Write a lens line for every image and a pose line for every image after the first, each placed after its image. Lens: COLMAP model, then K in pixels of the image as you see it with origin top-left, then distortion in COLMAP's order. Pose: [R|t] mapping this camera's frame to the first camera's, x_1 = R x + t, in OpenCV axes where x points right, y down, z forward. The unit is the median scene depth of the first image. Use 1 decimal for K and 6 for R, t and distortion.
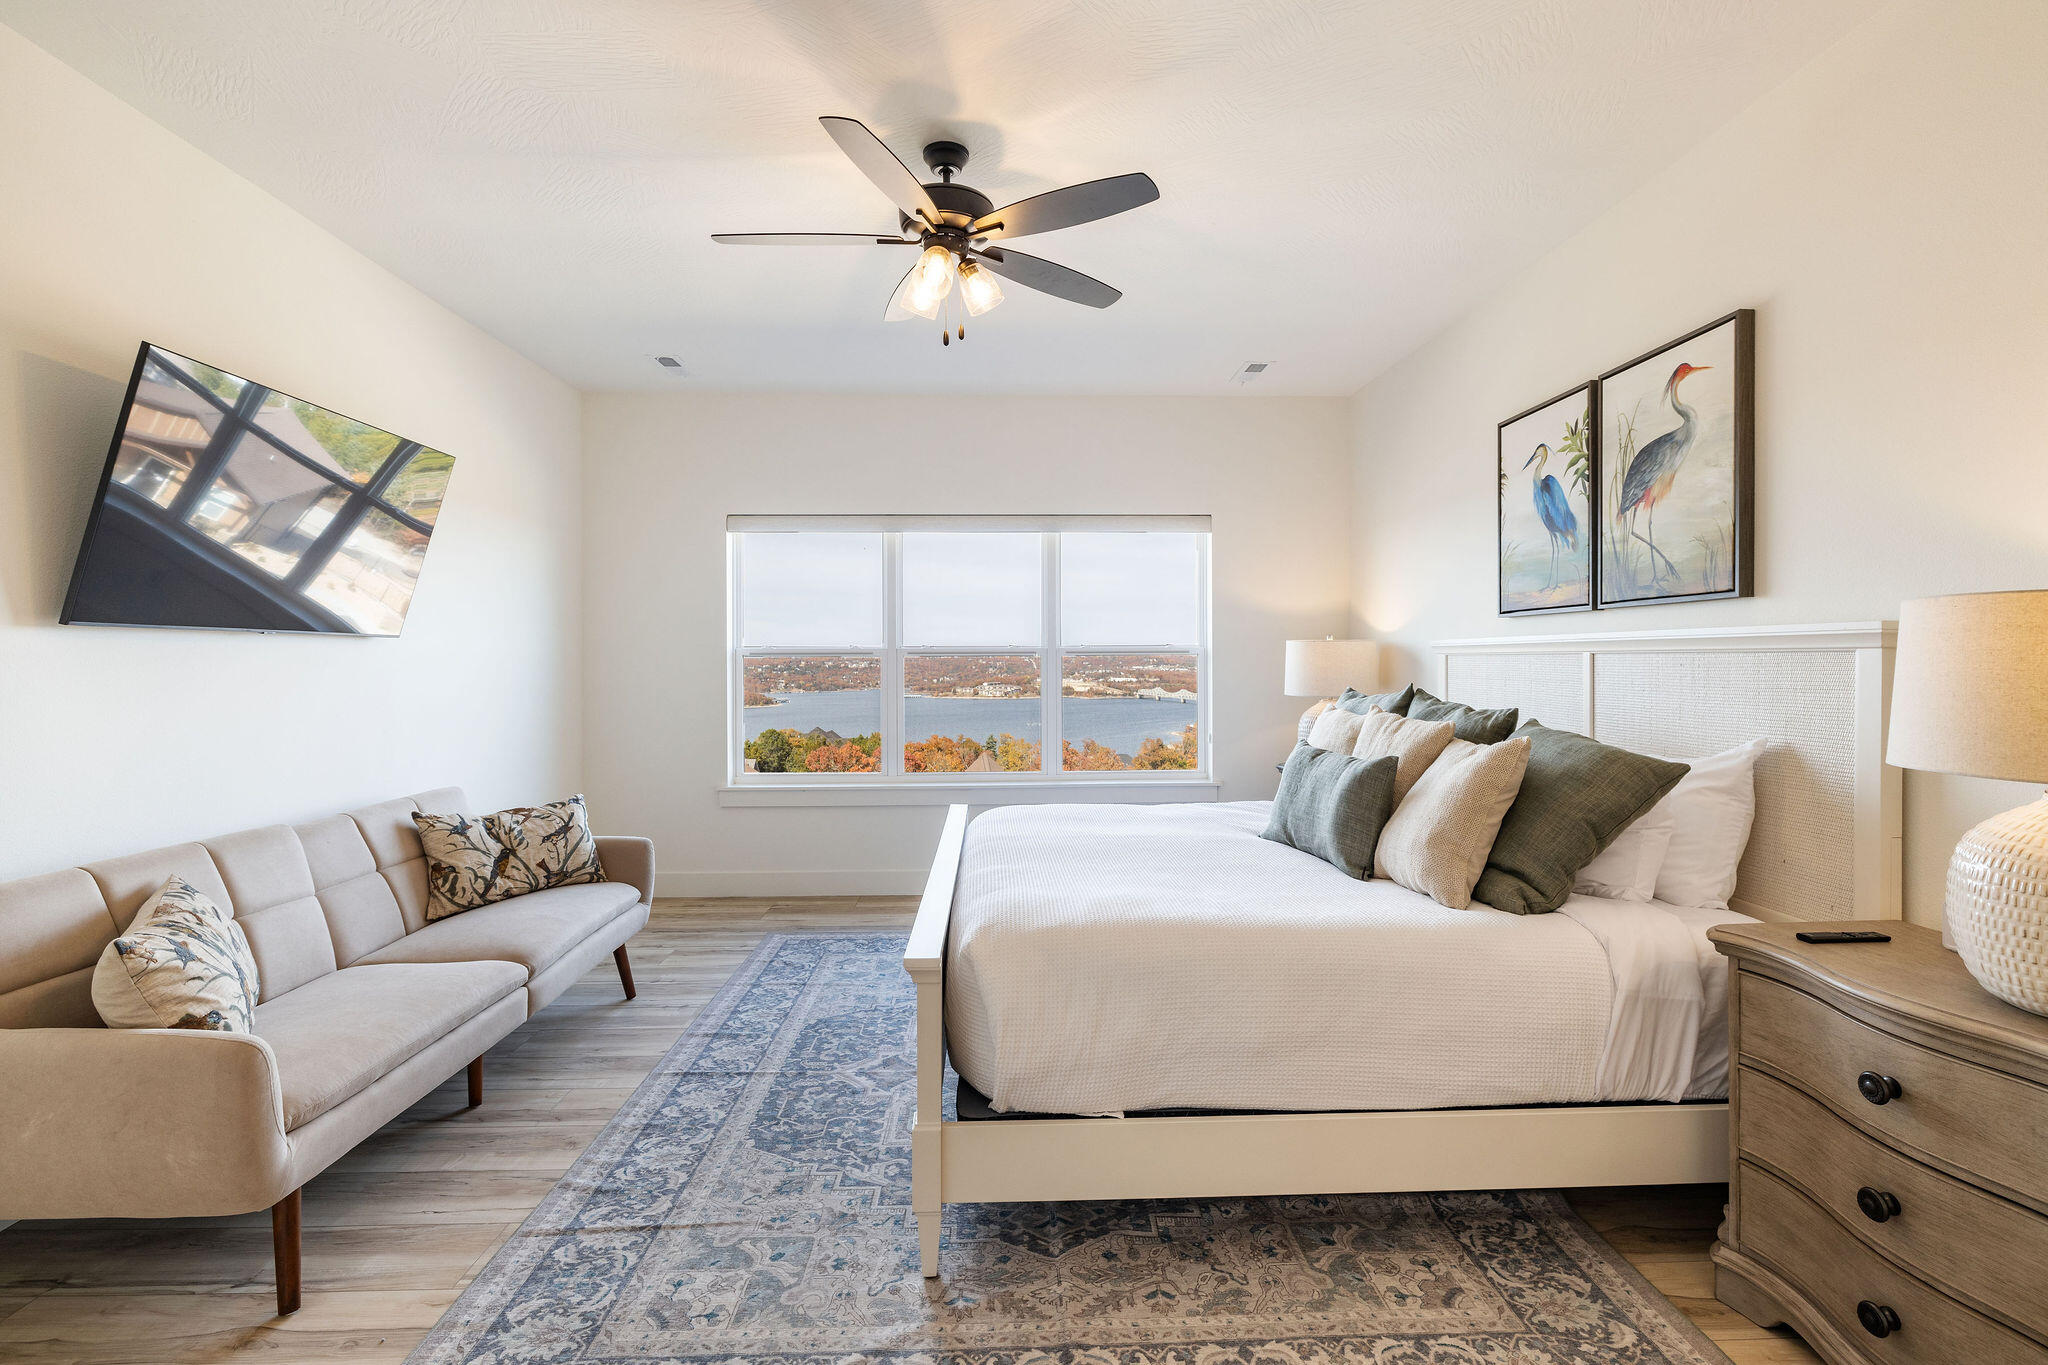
lens RADIAL K [[923.9, 0, 1021.4], [0, 923.9, 666.9], [0, 0, 1]] dist [0.001869, 0.000272]
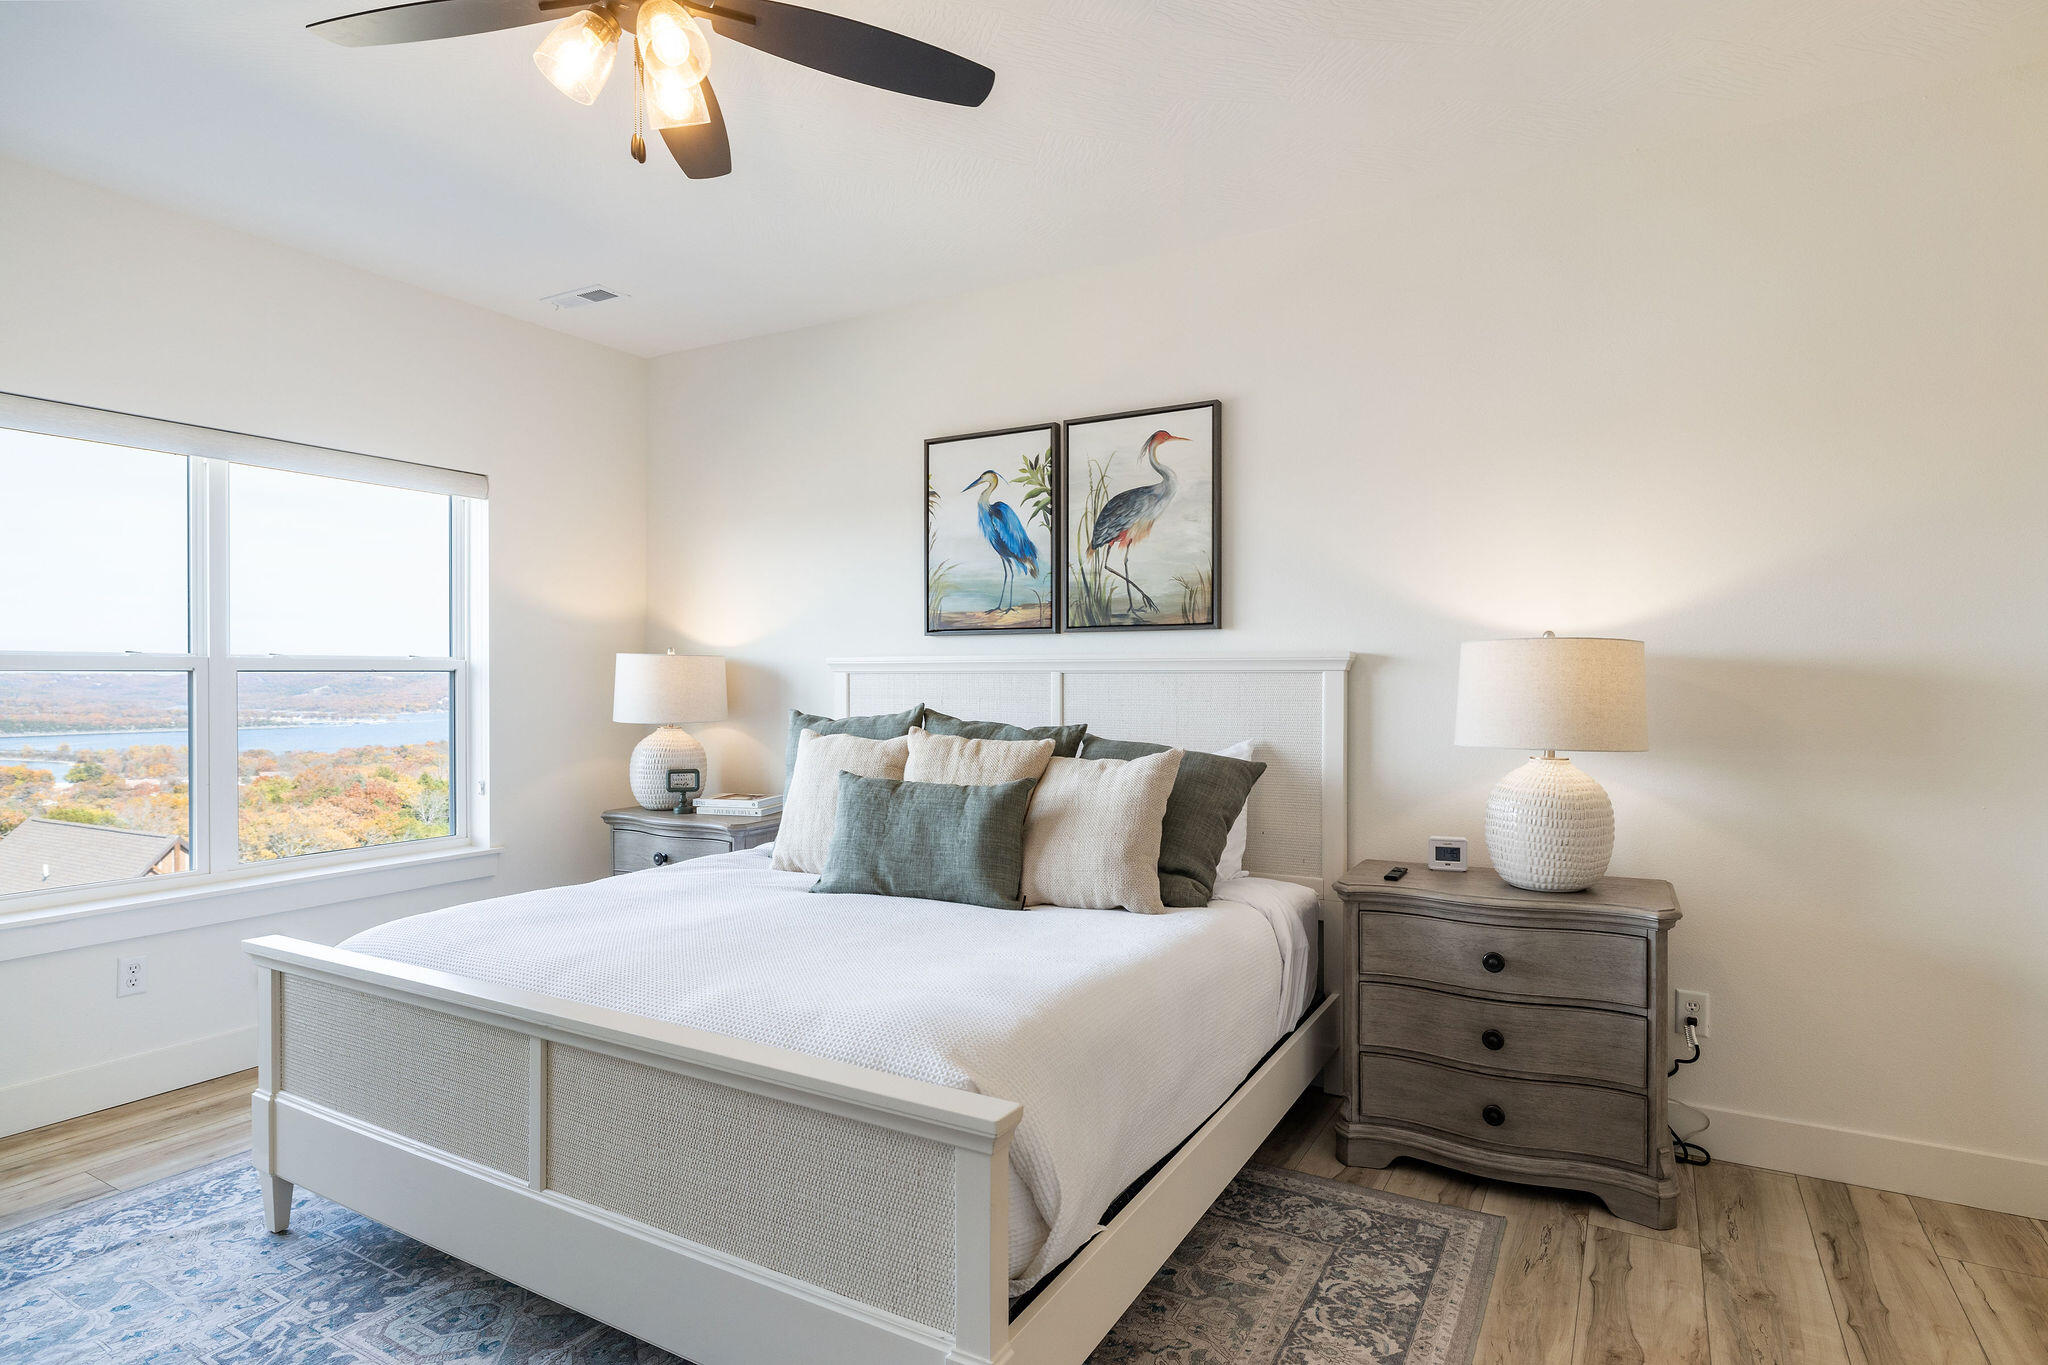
lens RADIAL K [[1078.8, 0, 1020.6], [0, 1078.8, 691.5], [0, 0, 1]] dist [0.004622, -0.000021]
pose [[0.535458, -0.006847, 0.844534, -0.517682], [0.004379, 0.999976, 0.005331, 0.000474], [-0.844551, 0.000844, 0.535475, 0.377644]]
